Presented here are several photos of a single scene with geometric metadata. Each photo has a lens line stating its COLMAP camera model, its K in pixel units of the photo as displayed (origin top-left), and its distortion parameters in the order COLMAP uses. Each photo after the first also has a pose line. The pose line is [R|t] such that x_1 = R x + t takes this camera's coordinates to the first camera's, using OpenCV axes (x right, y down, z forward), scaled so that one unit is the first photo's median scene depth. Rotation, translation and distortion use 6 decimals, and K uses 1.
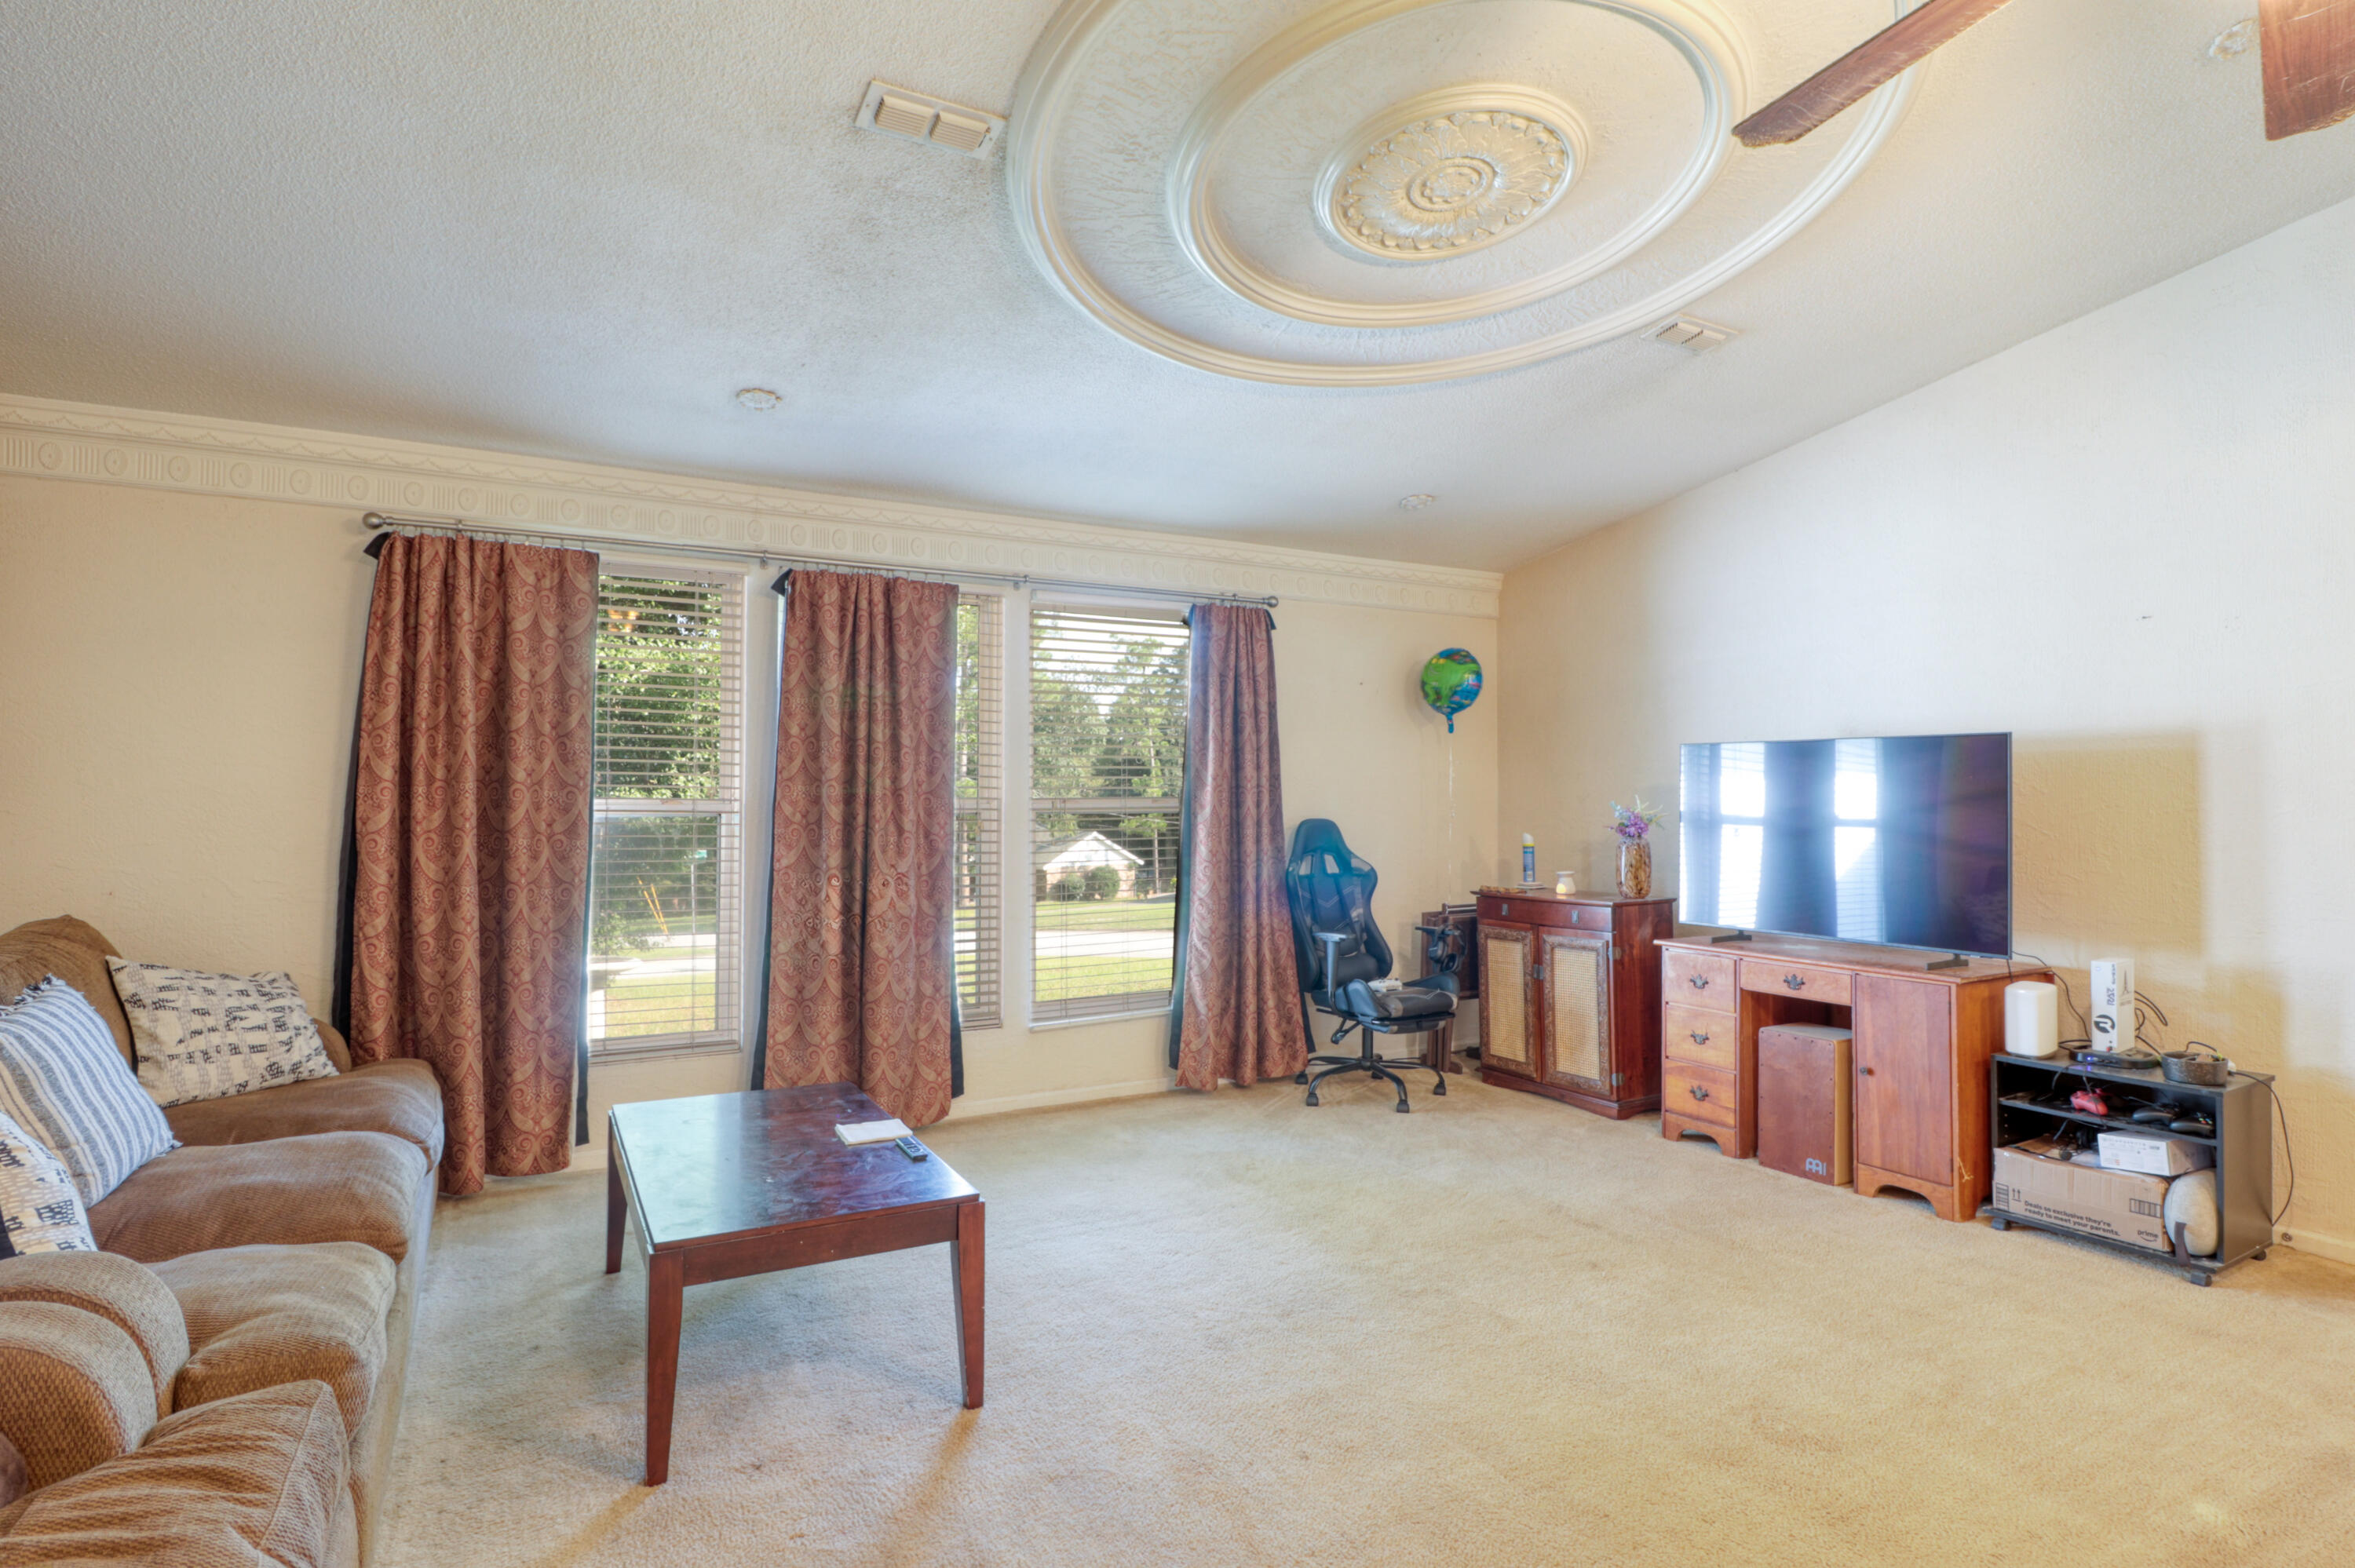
lens RADIAL K [[1156.3, 0, 1183.2], [0, 1156.3, 781.9], [0, 0, 1]] dist [0.004077, -0.000896]
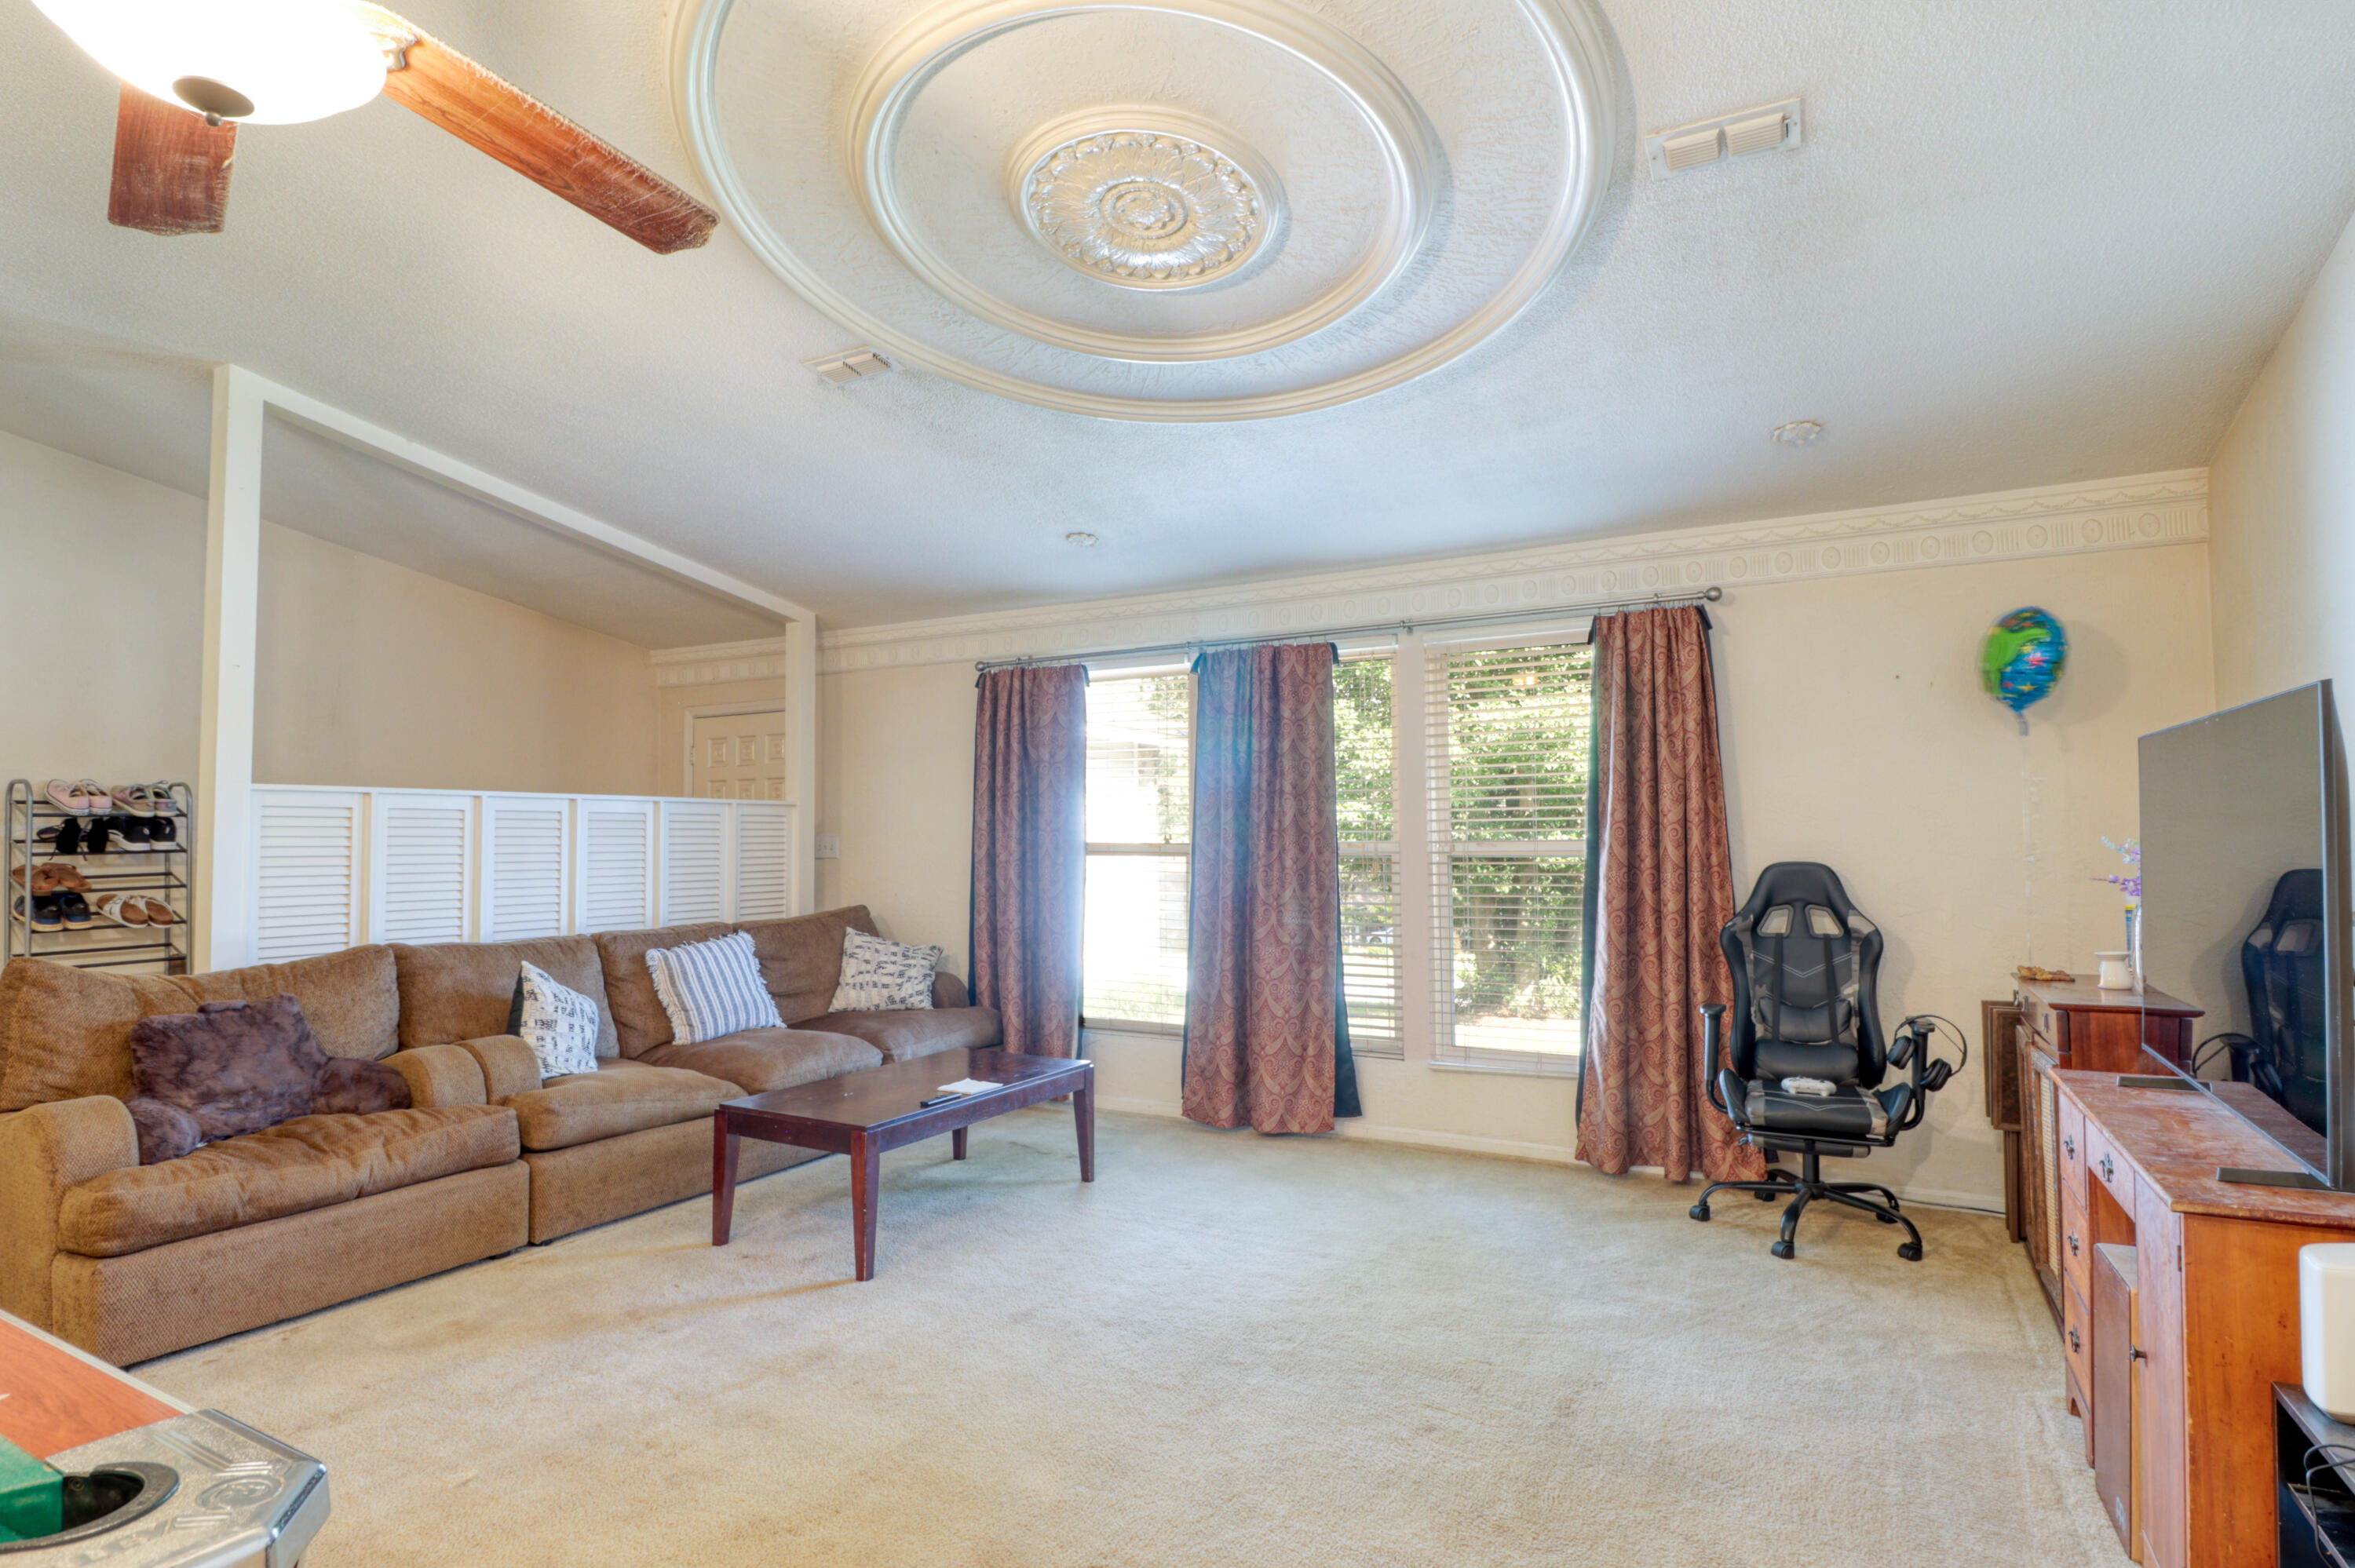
lens RADIAL K [[1156.3, 0, 1237.6], [0, 1156.3, 812.3], [0, 0, 1]] dist [0.004077, -0.000896]
pose [[0.574494, -0.023973, -0.818157, 0.651170], [0.018126, 0.999698, -0.016564, 0.005818], [0.818308, -0.005314, 0.574756, 0.307231]]
